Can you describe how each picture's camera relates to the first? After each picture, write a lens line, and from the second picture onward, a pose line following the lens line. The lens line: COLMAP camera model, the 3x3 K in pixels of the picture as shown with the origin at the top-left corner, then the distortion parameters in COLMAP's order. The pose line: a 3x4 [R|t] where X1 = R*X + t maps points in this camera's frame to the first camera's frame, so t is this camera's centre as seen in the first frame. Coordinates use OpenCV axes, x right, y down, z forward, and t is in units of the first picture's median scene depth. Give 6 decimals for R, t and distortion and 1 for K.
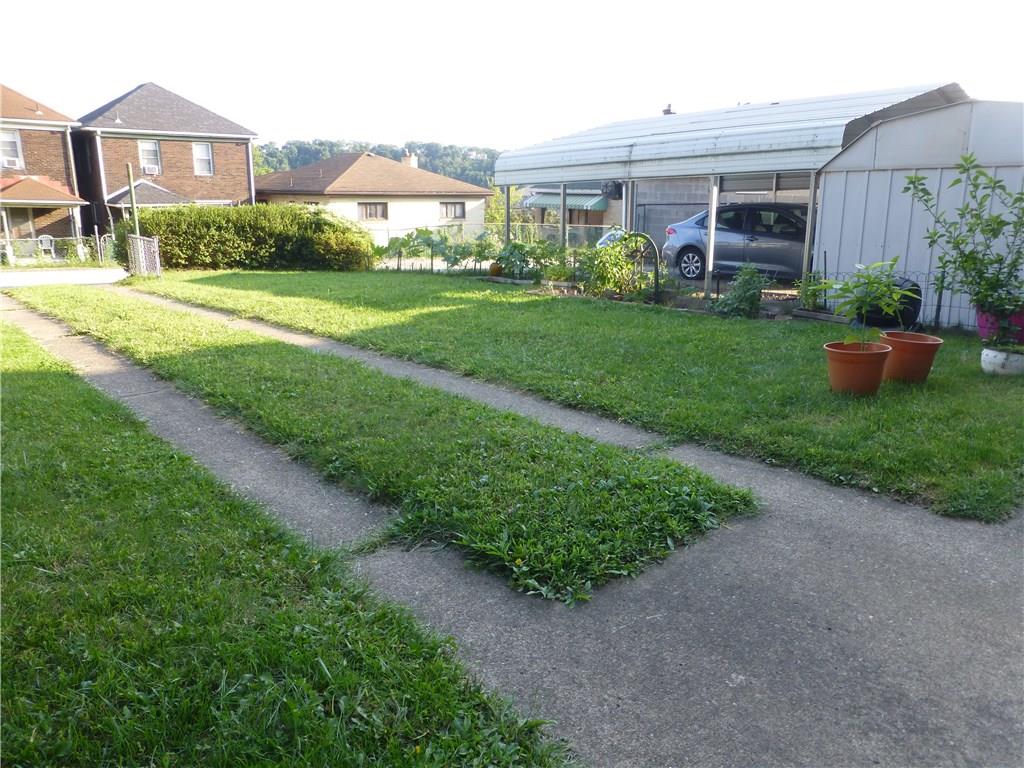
lens RADIAL K [[735.1, 0, 518.1], [0, 735.1, 386.8], [0, 0, 1]] dist [-0.069361, 0.061705]
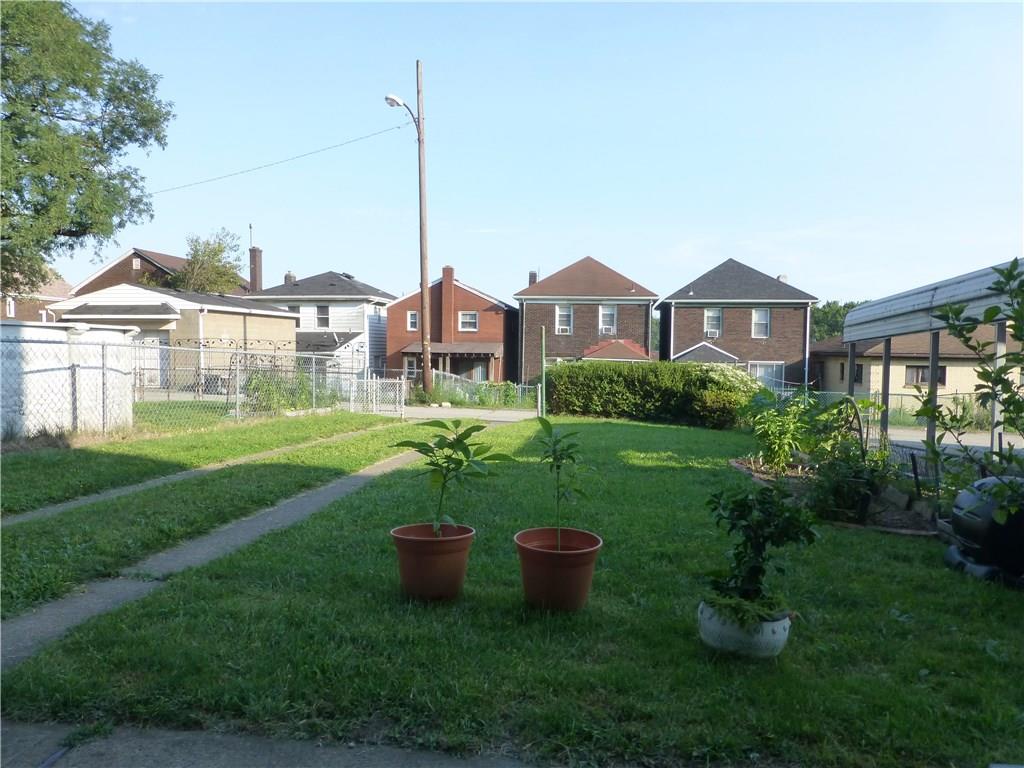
lens RADIAL K [[735.1, 0, 518.1], [0, 735.1, 386.8], [0, 0, 1]] dist [-0.069361, 0.061705]
pose [[0.674869, 0.030802, -0.737294, 0.302813], [-0.190760, 0.972450, -0.133983, -0.030032], [0.712855, 0.231067, 0.662153, 0.143101]]
